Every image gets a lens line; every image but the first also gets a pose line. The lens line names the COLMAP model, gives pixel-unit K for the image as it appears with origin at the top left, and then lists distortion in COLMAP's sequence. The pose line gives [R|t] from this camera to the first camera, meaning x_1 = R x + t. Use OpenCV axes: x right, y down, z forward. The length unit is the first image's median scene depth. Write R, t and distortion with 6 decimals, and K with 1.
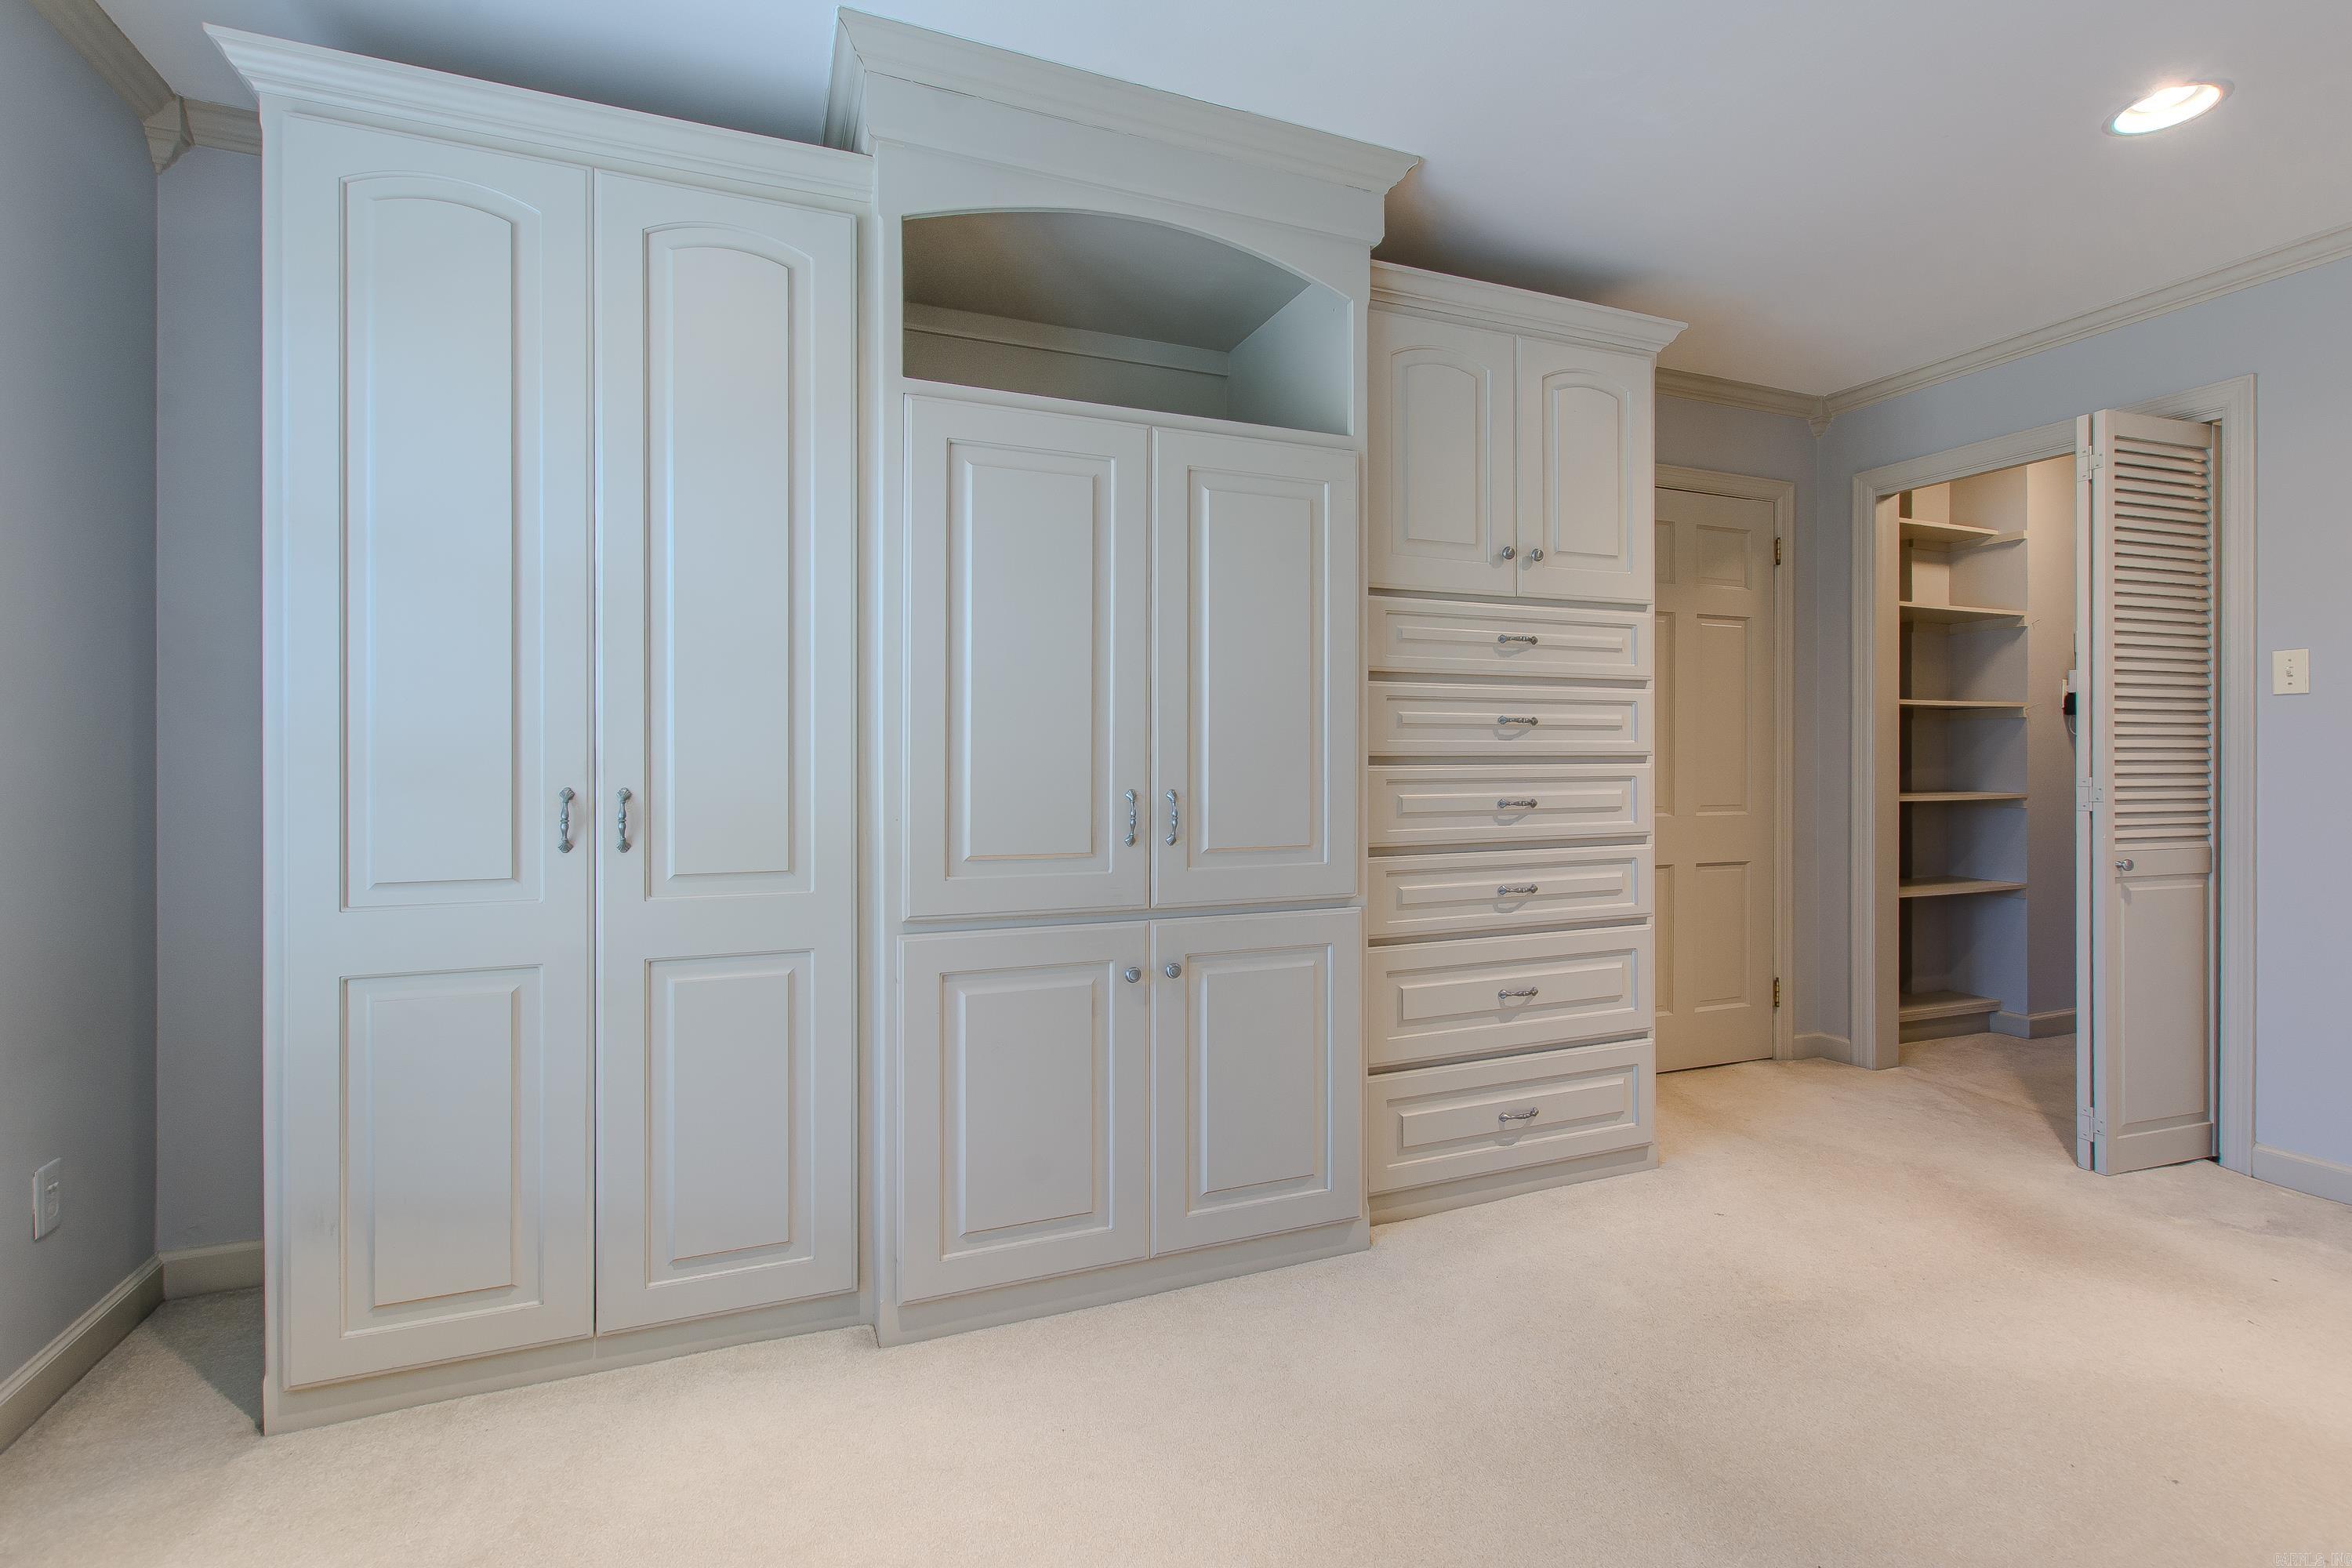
lens RADIAL K [[1011.7, 0, 1176.5], [0, 1011.7, 762.2], [0, 0, 1]] dist [-0.003375, -0.000474]
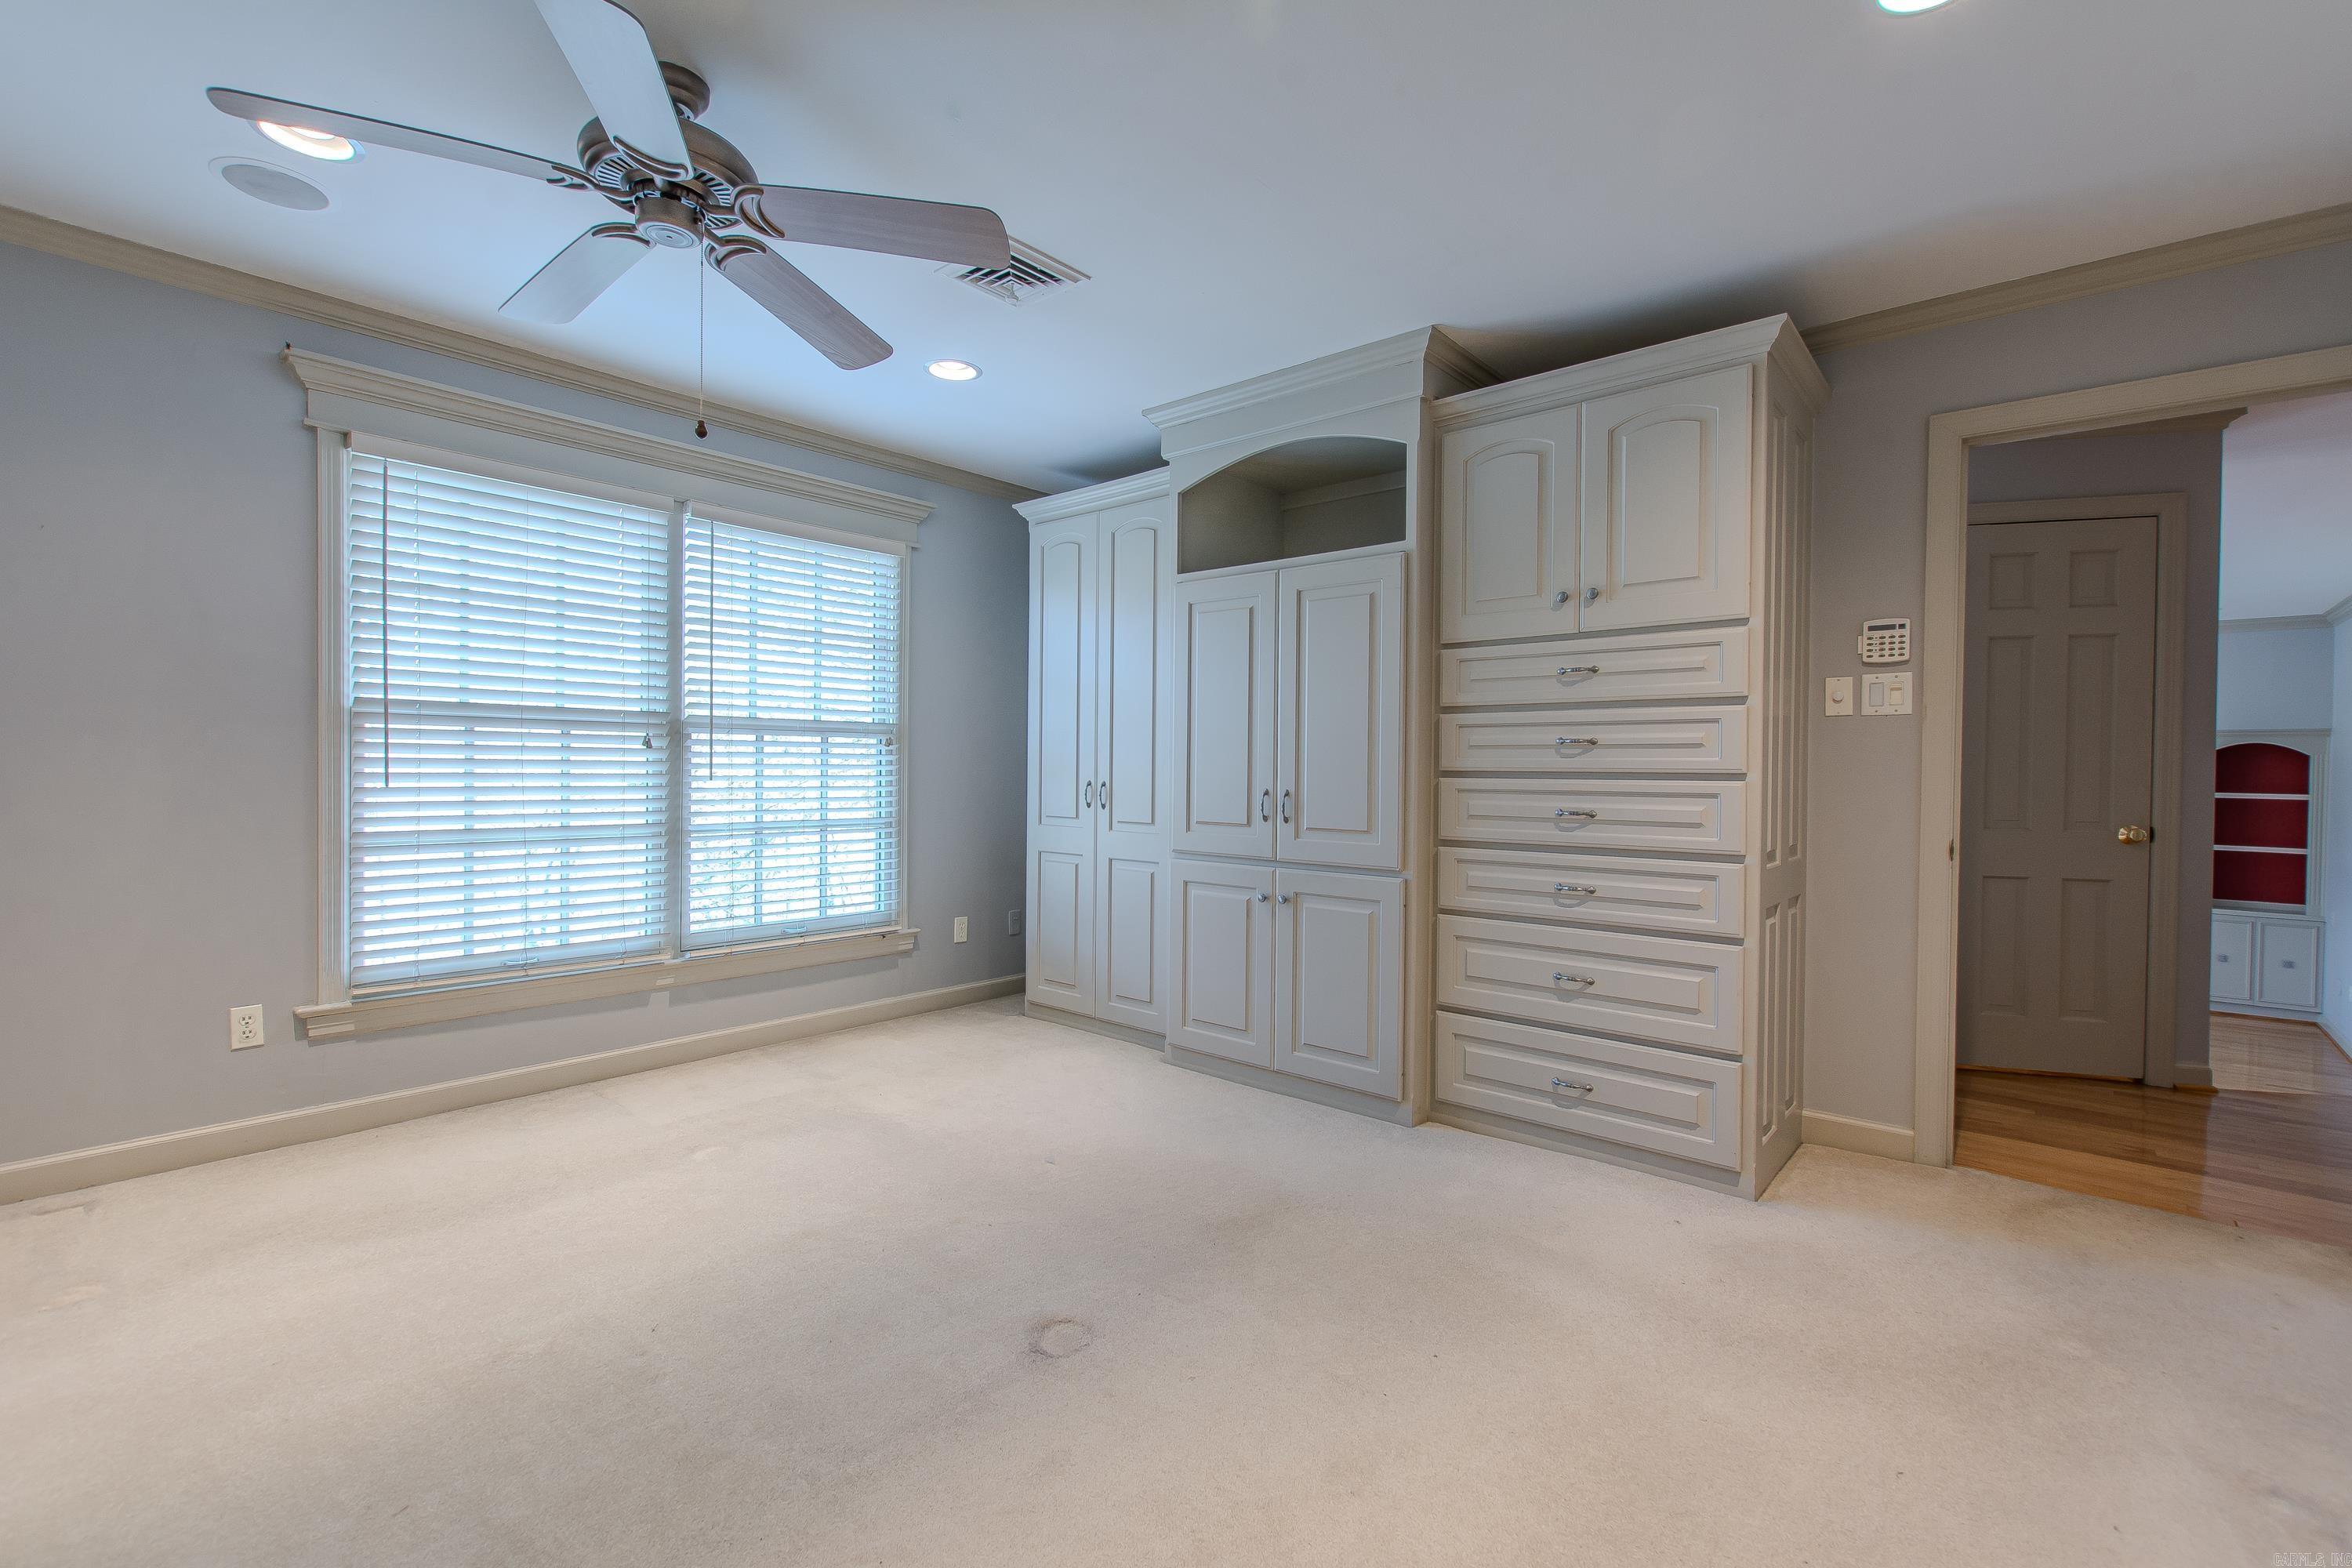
lens RADIAL K [[1011.7, 0, 1183.1], [0, 1011.7, 778.8], [0, 0, 1]] dist [-0.003375, -0.000474]
pose [[0.467814, 0.018343, -0.883637, 1.226830], [-0.012414, 0.999822, 0.014183, -0.010126], [0.883740, 0.004335, 0.467959, 0.076529]]
